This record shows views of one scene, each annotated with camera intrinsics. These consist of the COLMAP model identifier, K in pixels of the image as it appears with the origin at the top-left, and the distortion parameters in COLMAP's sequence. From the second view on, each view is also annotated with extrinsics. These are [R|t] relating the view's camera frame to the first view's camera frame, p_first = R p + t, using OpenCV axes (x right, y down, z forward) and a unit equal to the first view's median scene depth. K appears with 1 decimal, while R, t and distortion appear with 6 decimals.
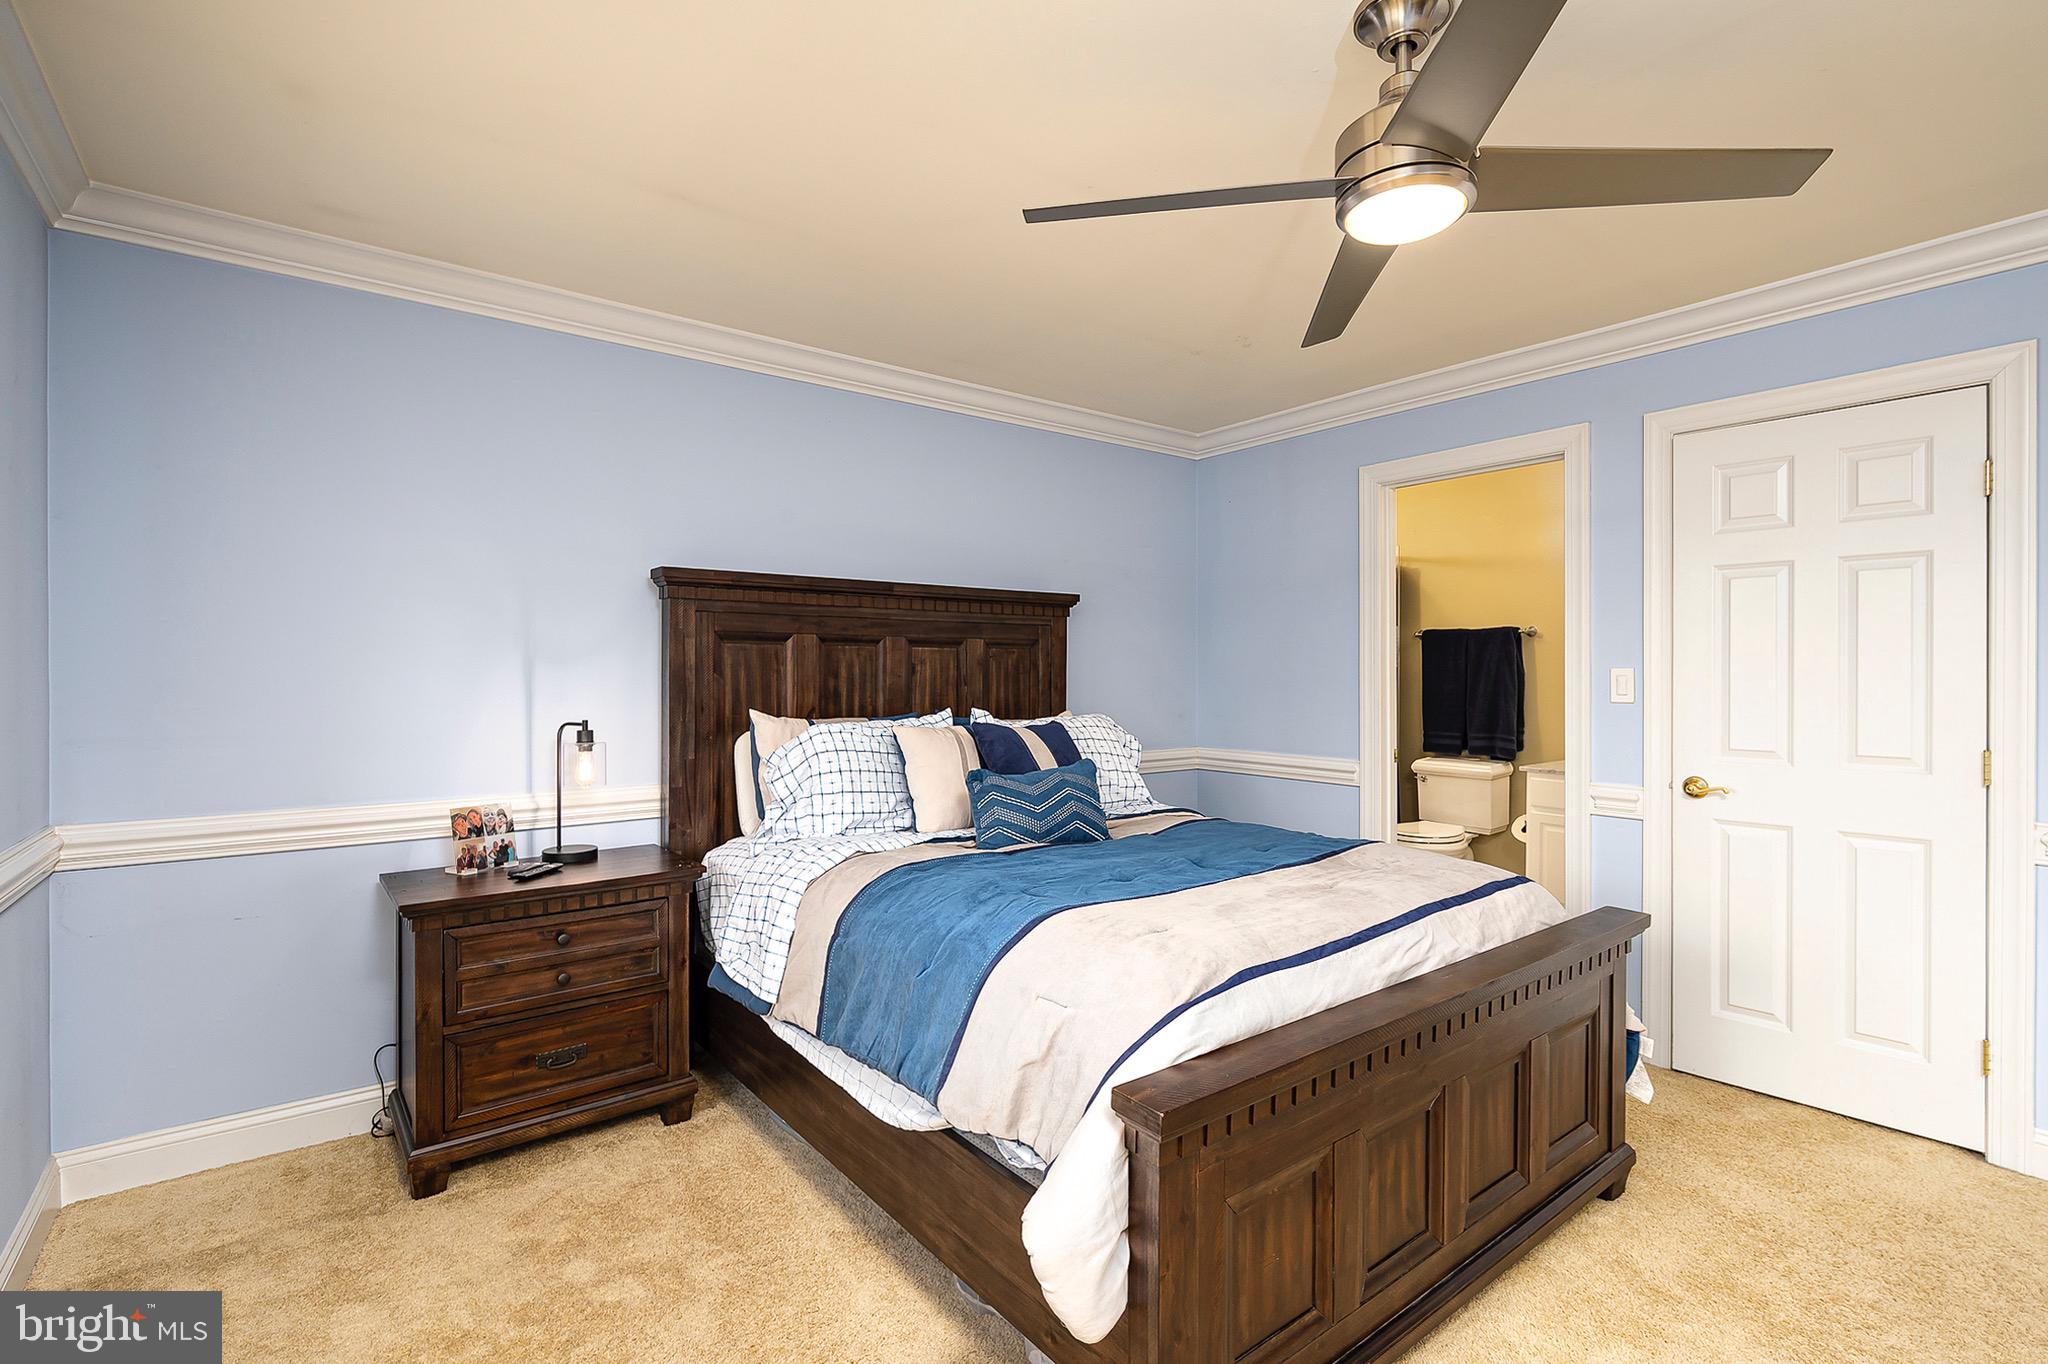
lens RADIAL K [[938.9, 0, 1024.0], [0, 938.9, 682.0], [0, 0, 1]] dist [0.000933, 0.000037]
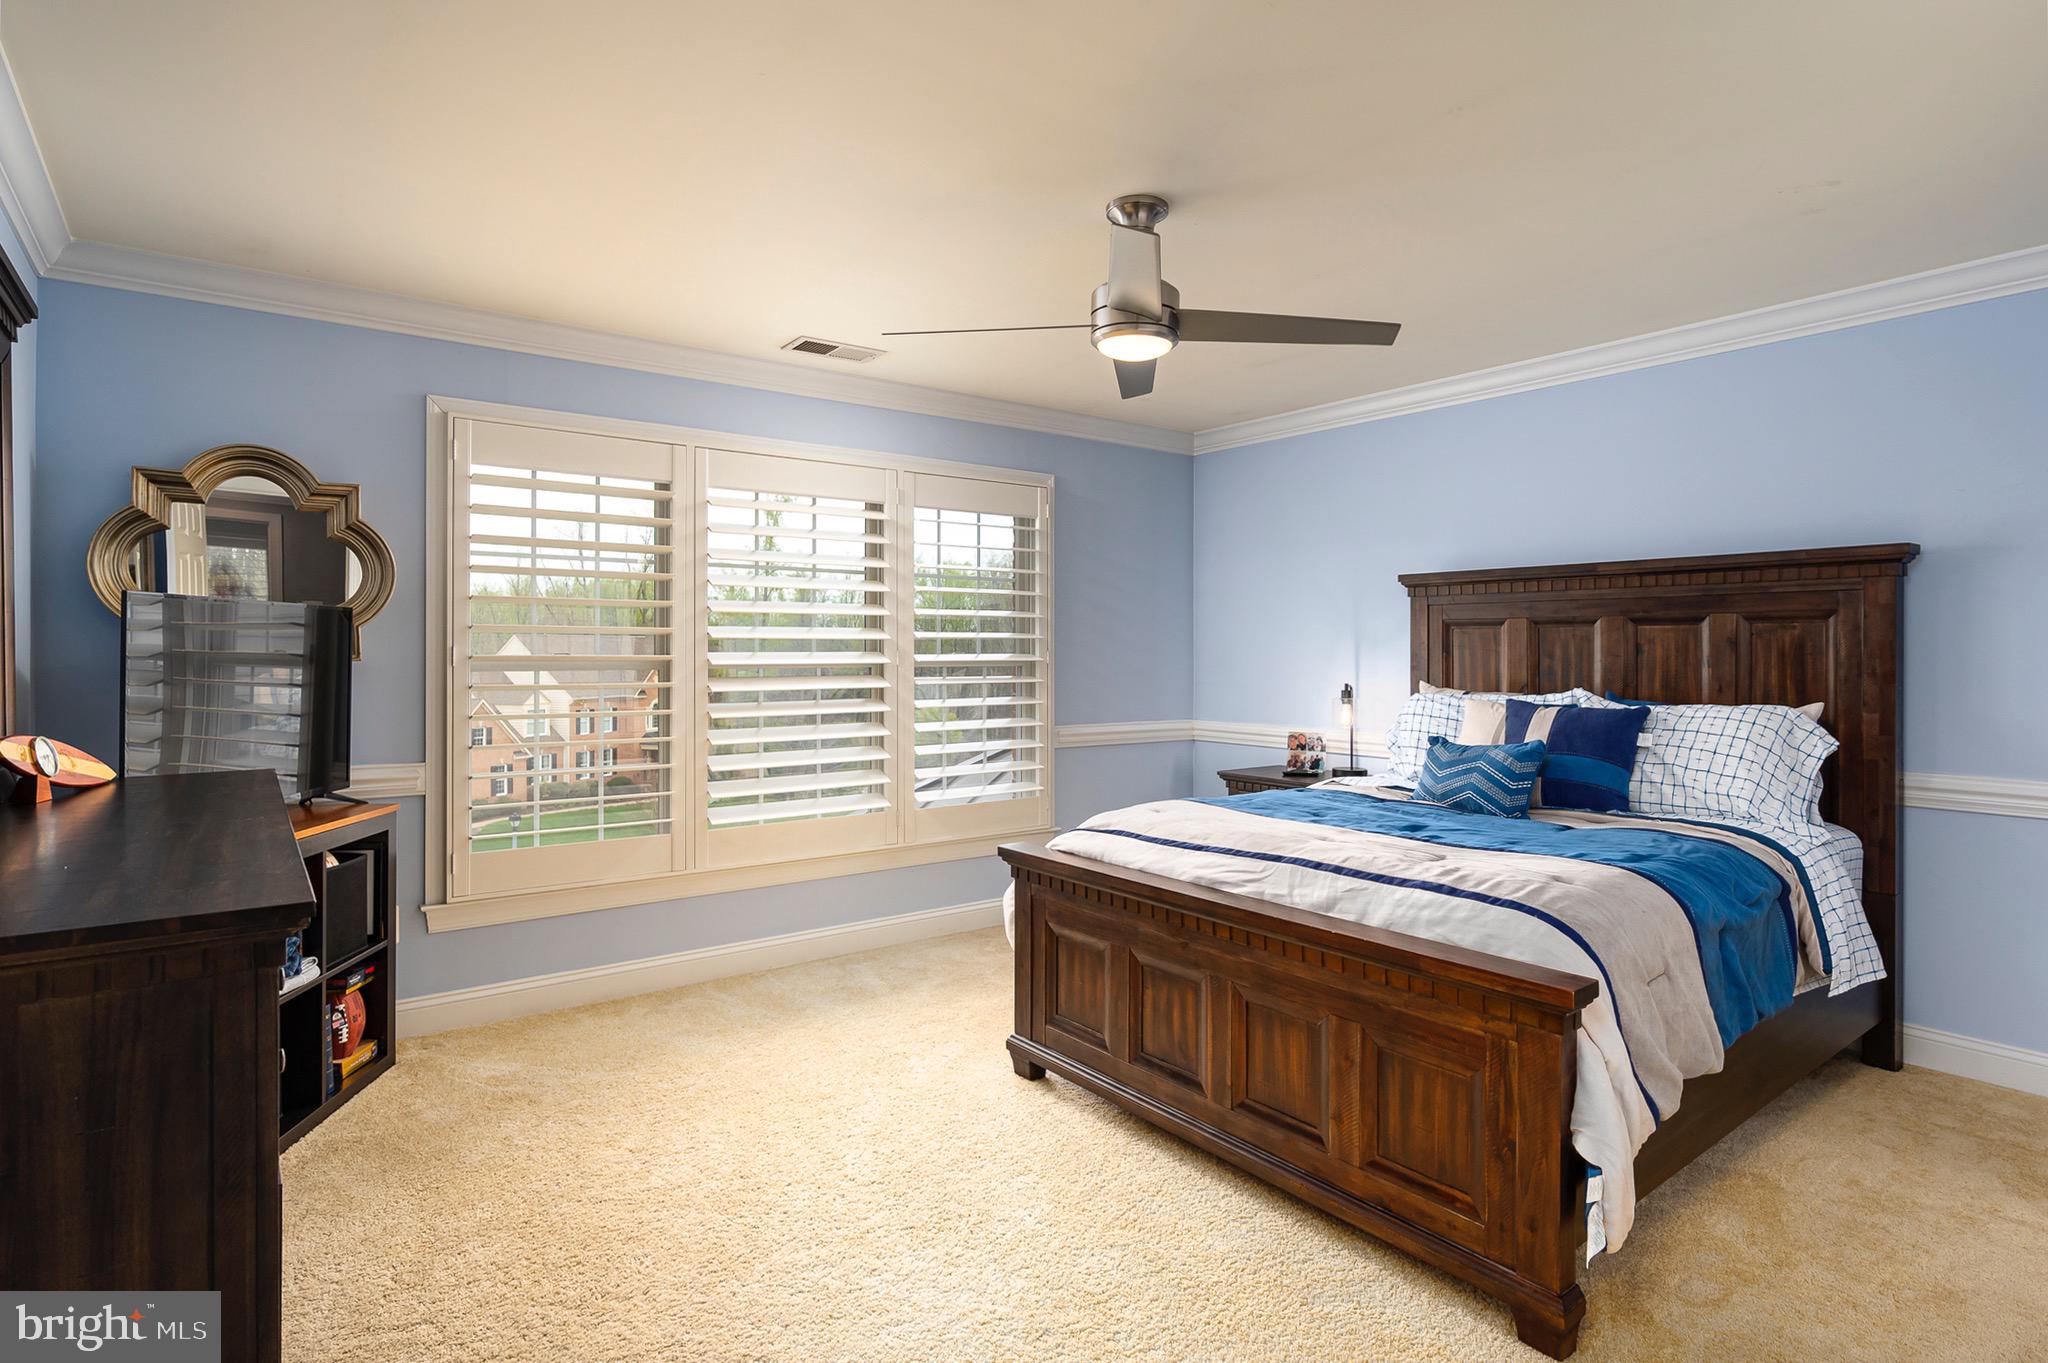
lens RADIAL K [[1055.7, 0, 1027.1], [0, 1055.7, 657.3], [0, 0, 1]] dist [0.000578, 0.000059]
pose [[-0.019582, 0.002420, -0.999805, 1.032162], [-0.016315, 0.999863, 0.002739, 0.001791], [0.999675, 0.016366, -0.019540, 0.431262]]
